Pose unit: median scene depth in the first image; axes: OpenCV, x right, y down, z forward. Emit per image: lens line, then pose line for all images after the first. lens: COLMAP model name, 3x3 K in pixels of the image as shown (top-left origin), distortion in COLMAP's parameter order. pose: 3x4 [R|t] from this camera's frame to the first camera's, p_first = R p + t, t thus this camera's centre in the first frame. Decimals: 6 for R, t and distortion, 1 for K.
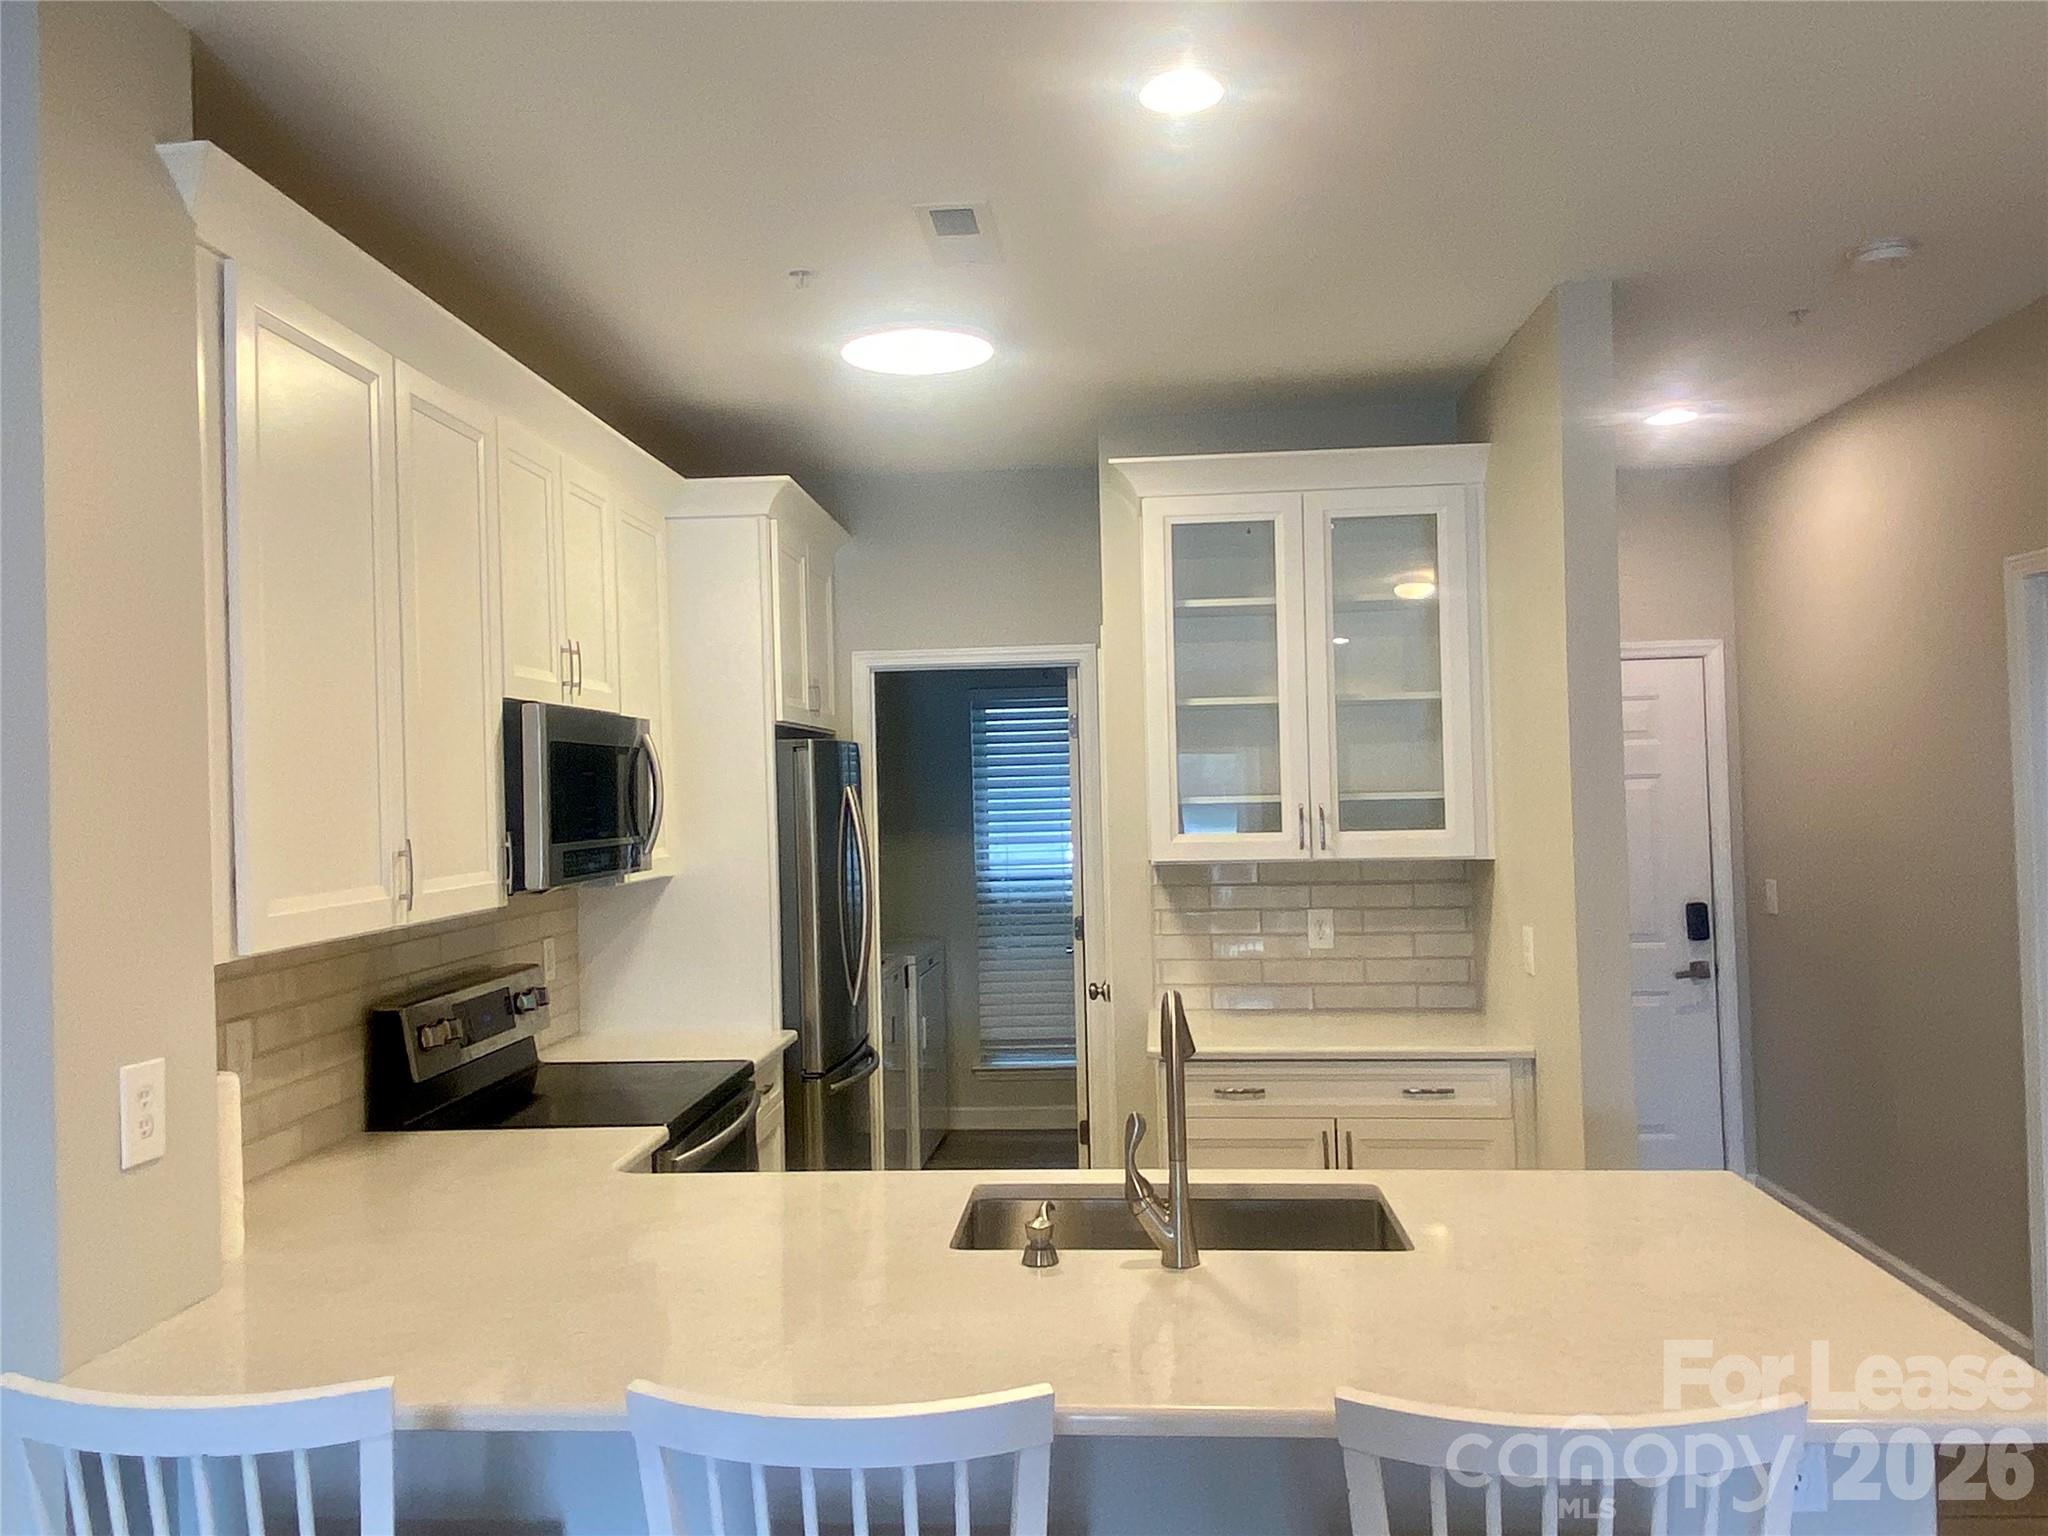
lens RADIAL K [[1527.8, 0, 1024.0], [0, 1527.8, 768.0], [0, 0, 1]] dist [-0.003026, -0.000440]
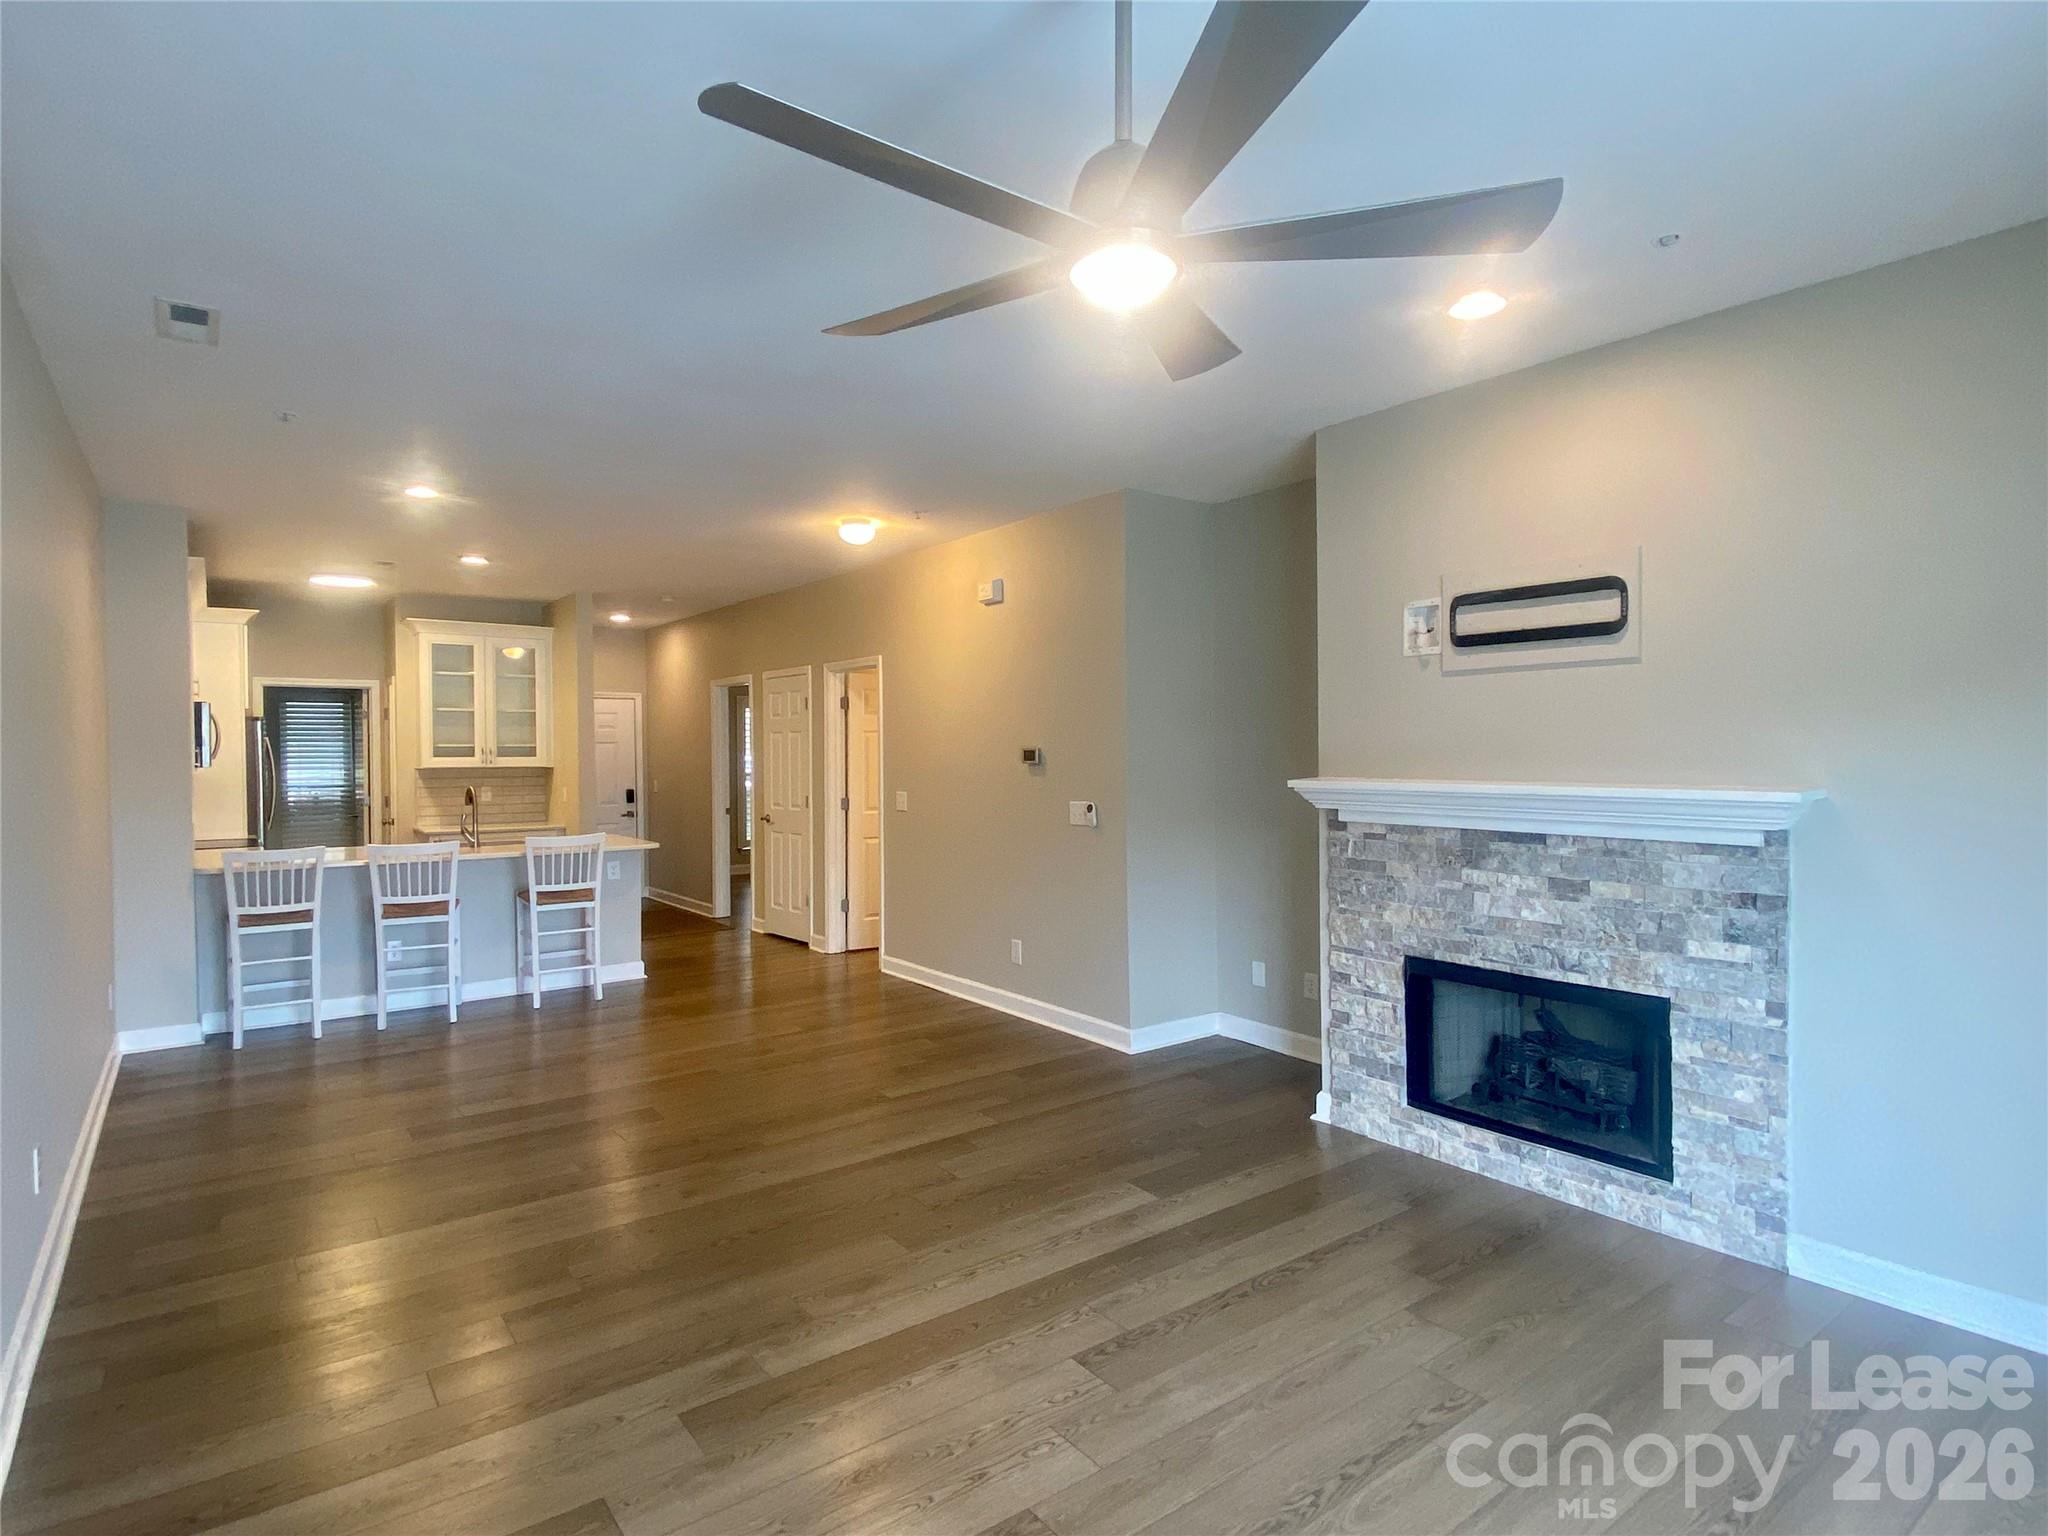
lens RADIAL K [[1055.5, 0, 1024.0], [0, 1055.5, 768.0], [0, 0, 1]] dist [0.002779, 0.000244]
pose [[0.748943, 0.010742, 0.662548, -0.356198], [-0.022966, 0.999689, 0.009753, 0.019581], [-0.662237, -0.022520, 0.748956, -1.106749]]
